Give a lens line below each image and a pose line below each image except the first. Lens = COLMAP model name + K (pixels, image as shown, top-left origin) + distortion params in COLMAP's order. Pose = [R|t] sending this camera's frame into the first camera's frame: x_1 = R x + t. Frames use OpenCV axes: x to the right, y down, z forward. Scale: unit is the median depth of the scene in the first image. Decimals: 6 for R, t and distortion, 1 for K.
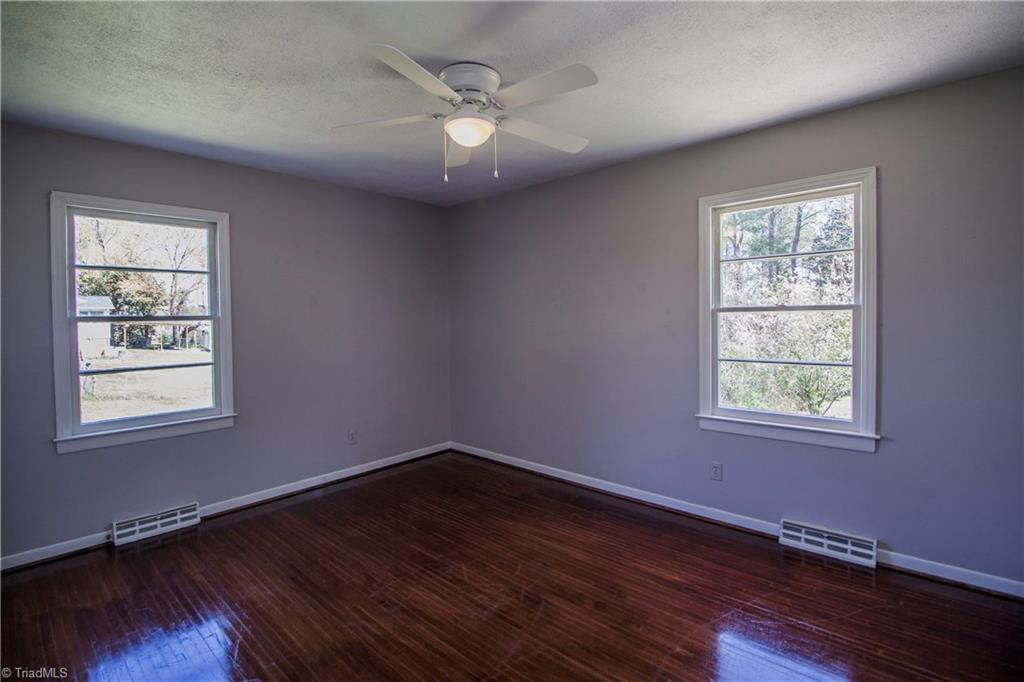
lens RADIAL K [[485.0, 0, 495.0], [0, 485.0, 323.6], [0, 0, 1]] dist [-0.004141, -0.001947]
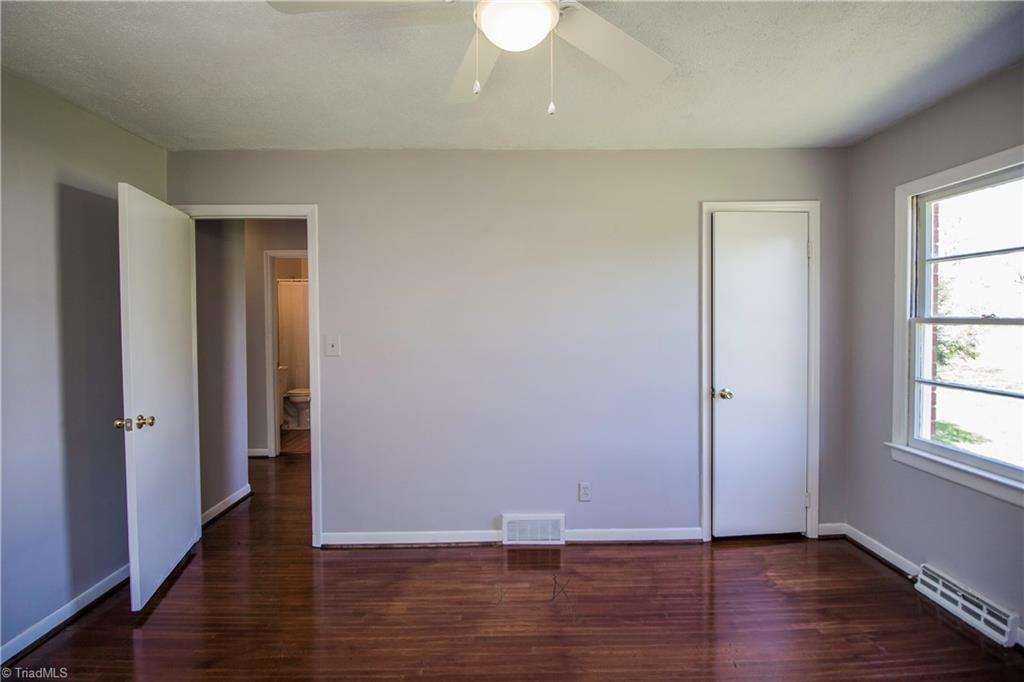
lens RADIAL K [[474.3, 0, 512.1], [0, 474.3, 326.7], [0, 0, 1]] dist [-0.001506, -0.010106]
pose [[-0.709018, 0.034691, -0.704337, 0.268185], [0.009160, 0.999158, 0.039991, -0.037071], [0.705131, 0.021902, -0.708739, 1.017923]]
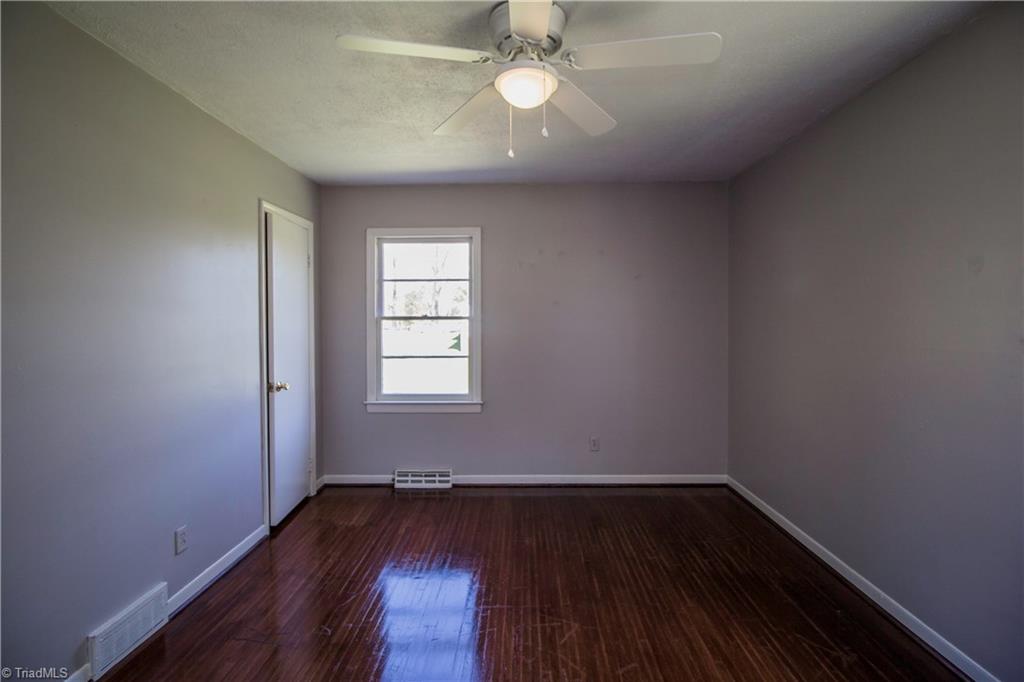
lens RADIAL K [[474.3, 0, 512.1], [0, 474.3, 326.7], [0, 0, 1]] dist [-0.001506, -0.010106]
pose [[0.675160, 0.022455, -0.737329, 0.374075], [-0.016412, 0.999746, 0.015419, -0.011331], [0.737488, 0.001691, 0.675358, 0.331139]]
